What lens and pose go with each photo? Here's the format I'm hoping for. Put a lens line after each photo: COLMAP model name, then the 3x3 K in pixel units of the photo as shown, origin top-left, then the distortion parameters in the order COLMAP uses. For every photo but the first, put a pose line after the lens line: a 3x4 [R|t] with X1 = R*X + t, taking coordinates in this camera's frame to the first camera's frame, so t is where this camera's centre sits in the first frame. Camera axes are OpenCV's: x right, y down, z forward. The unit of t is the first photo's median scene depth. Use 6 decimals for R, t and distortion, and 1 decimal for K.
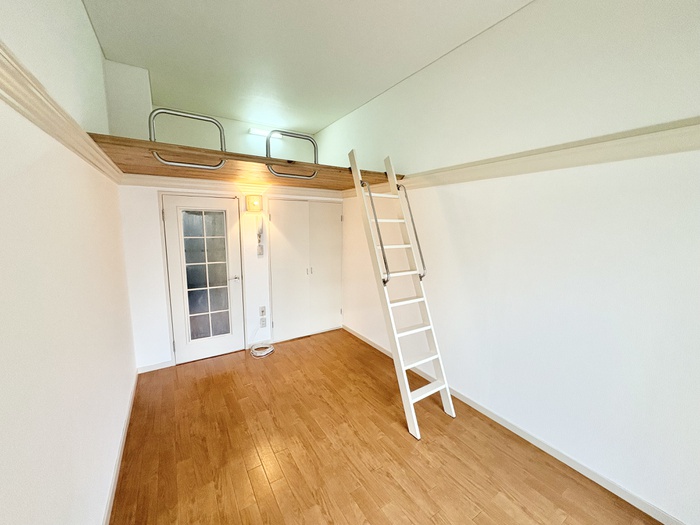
lens RADIAL K [[278.1, 0, 350.2], [0, 278.1, 261.4], [0, 0, 1]] dist [-0.000068, -0.000058]
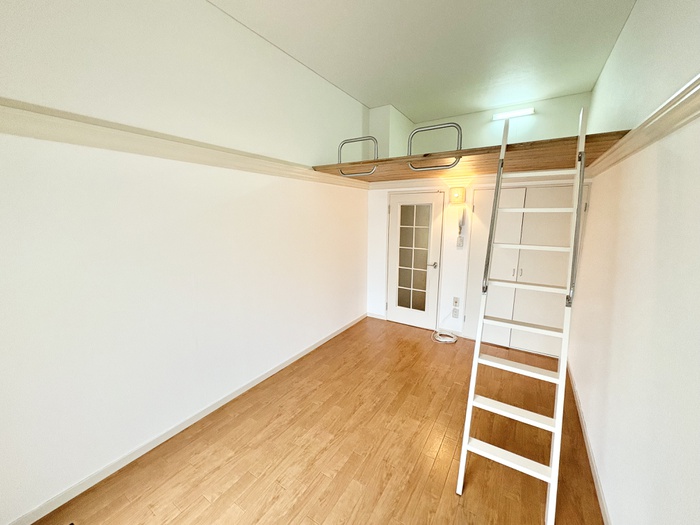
lens RADIAL K [[278.1, 0, 349.8], [0, 278.1, 261.7], [0, 0, 1]] dist [-0.000068, -0.000058]
pose [[0.422168, 0.144189, -0.894977, 0.447022], [-0.121230, 0.987381, 0.101891, -0.024672], [0.898375, 0.065483, 0.434321, 0.218234]]
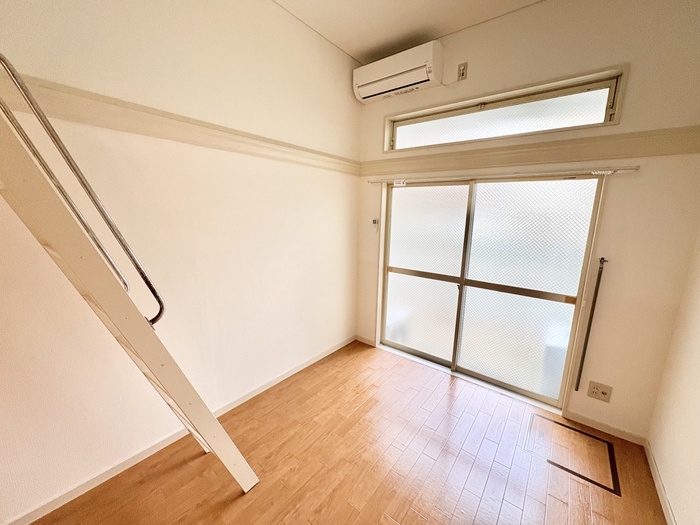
lens RADIAL K [[278.1, 0, 351.1], [0, 278.1, 262.4], [0, 0, 1]] dist [-0.000068, -0.000058]
pose [[-0.321240, -0.192167, 0.927295, -0.277698], [0.098147, 0.967166, 0.234430, -0.071078], [-0.941898, 0.166319, -0.291831, 0.547219]]
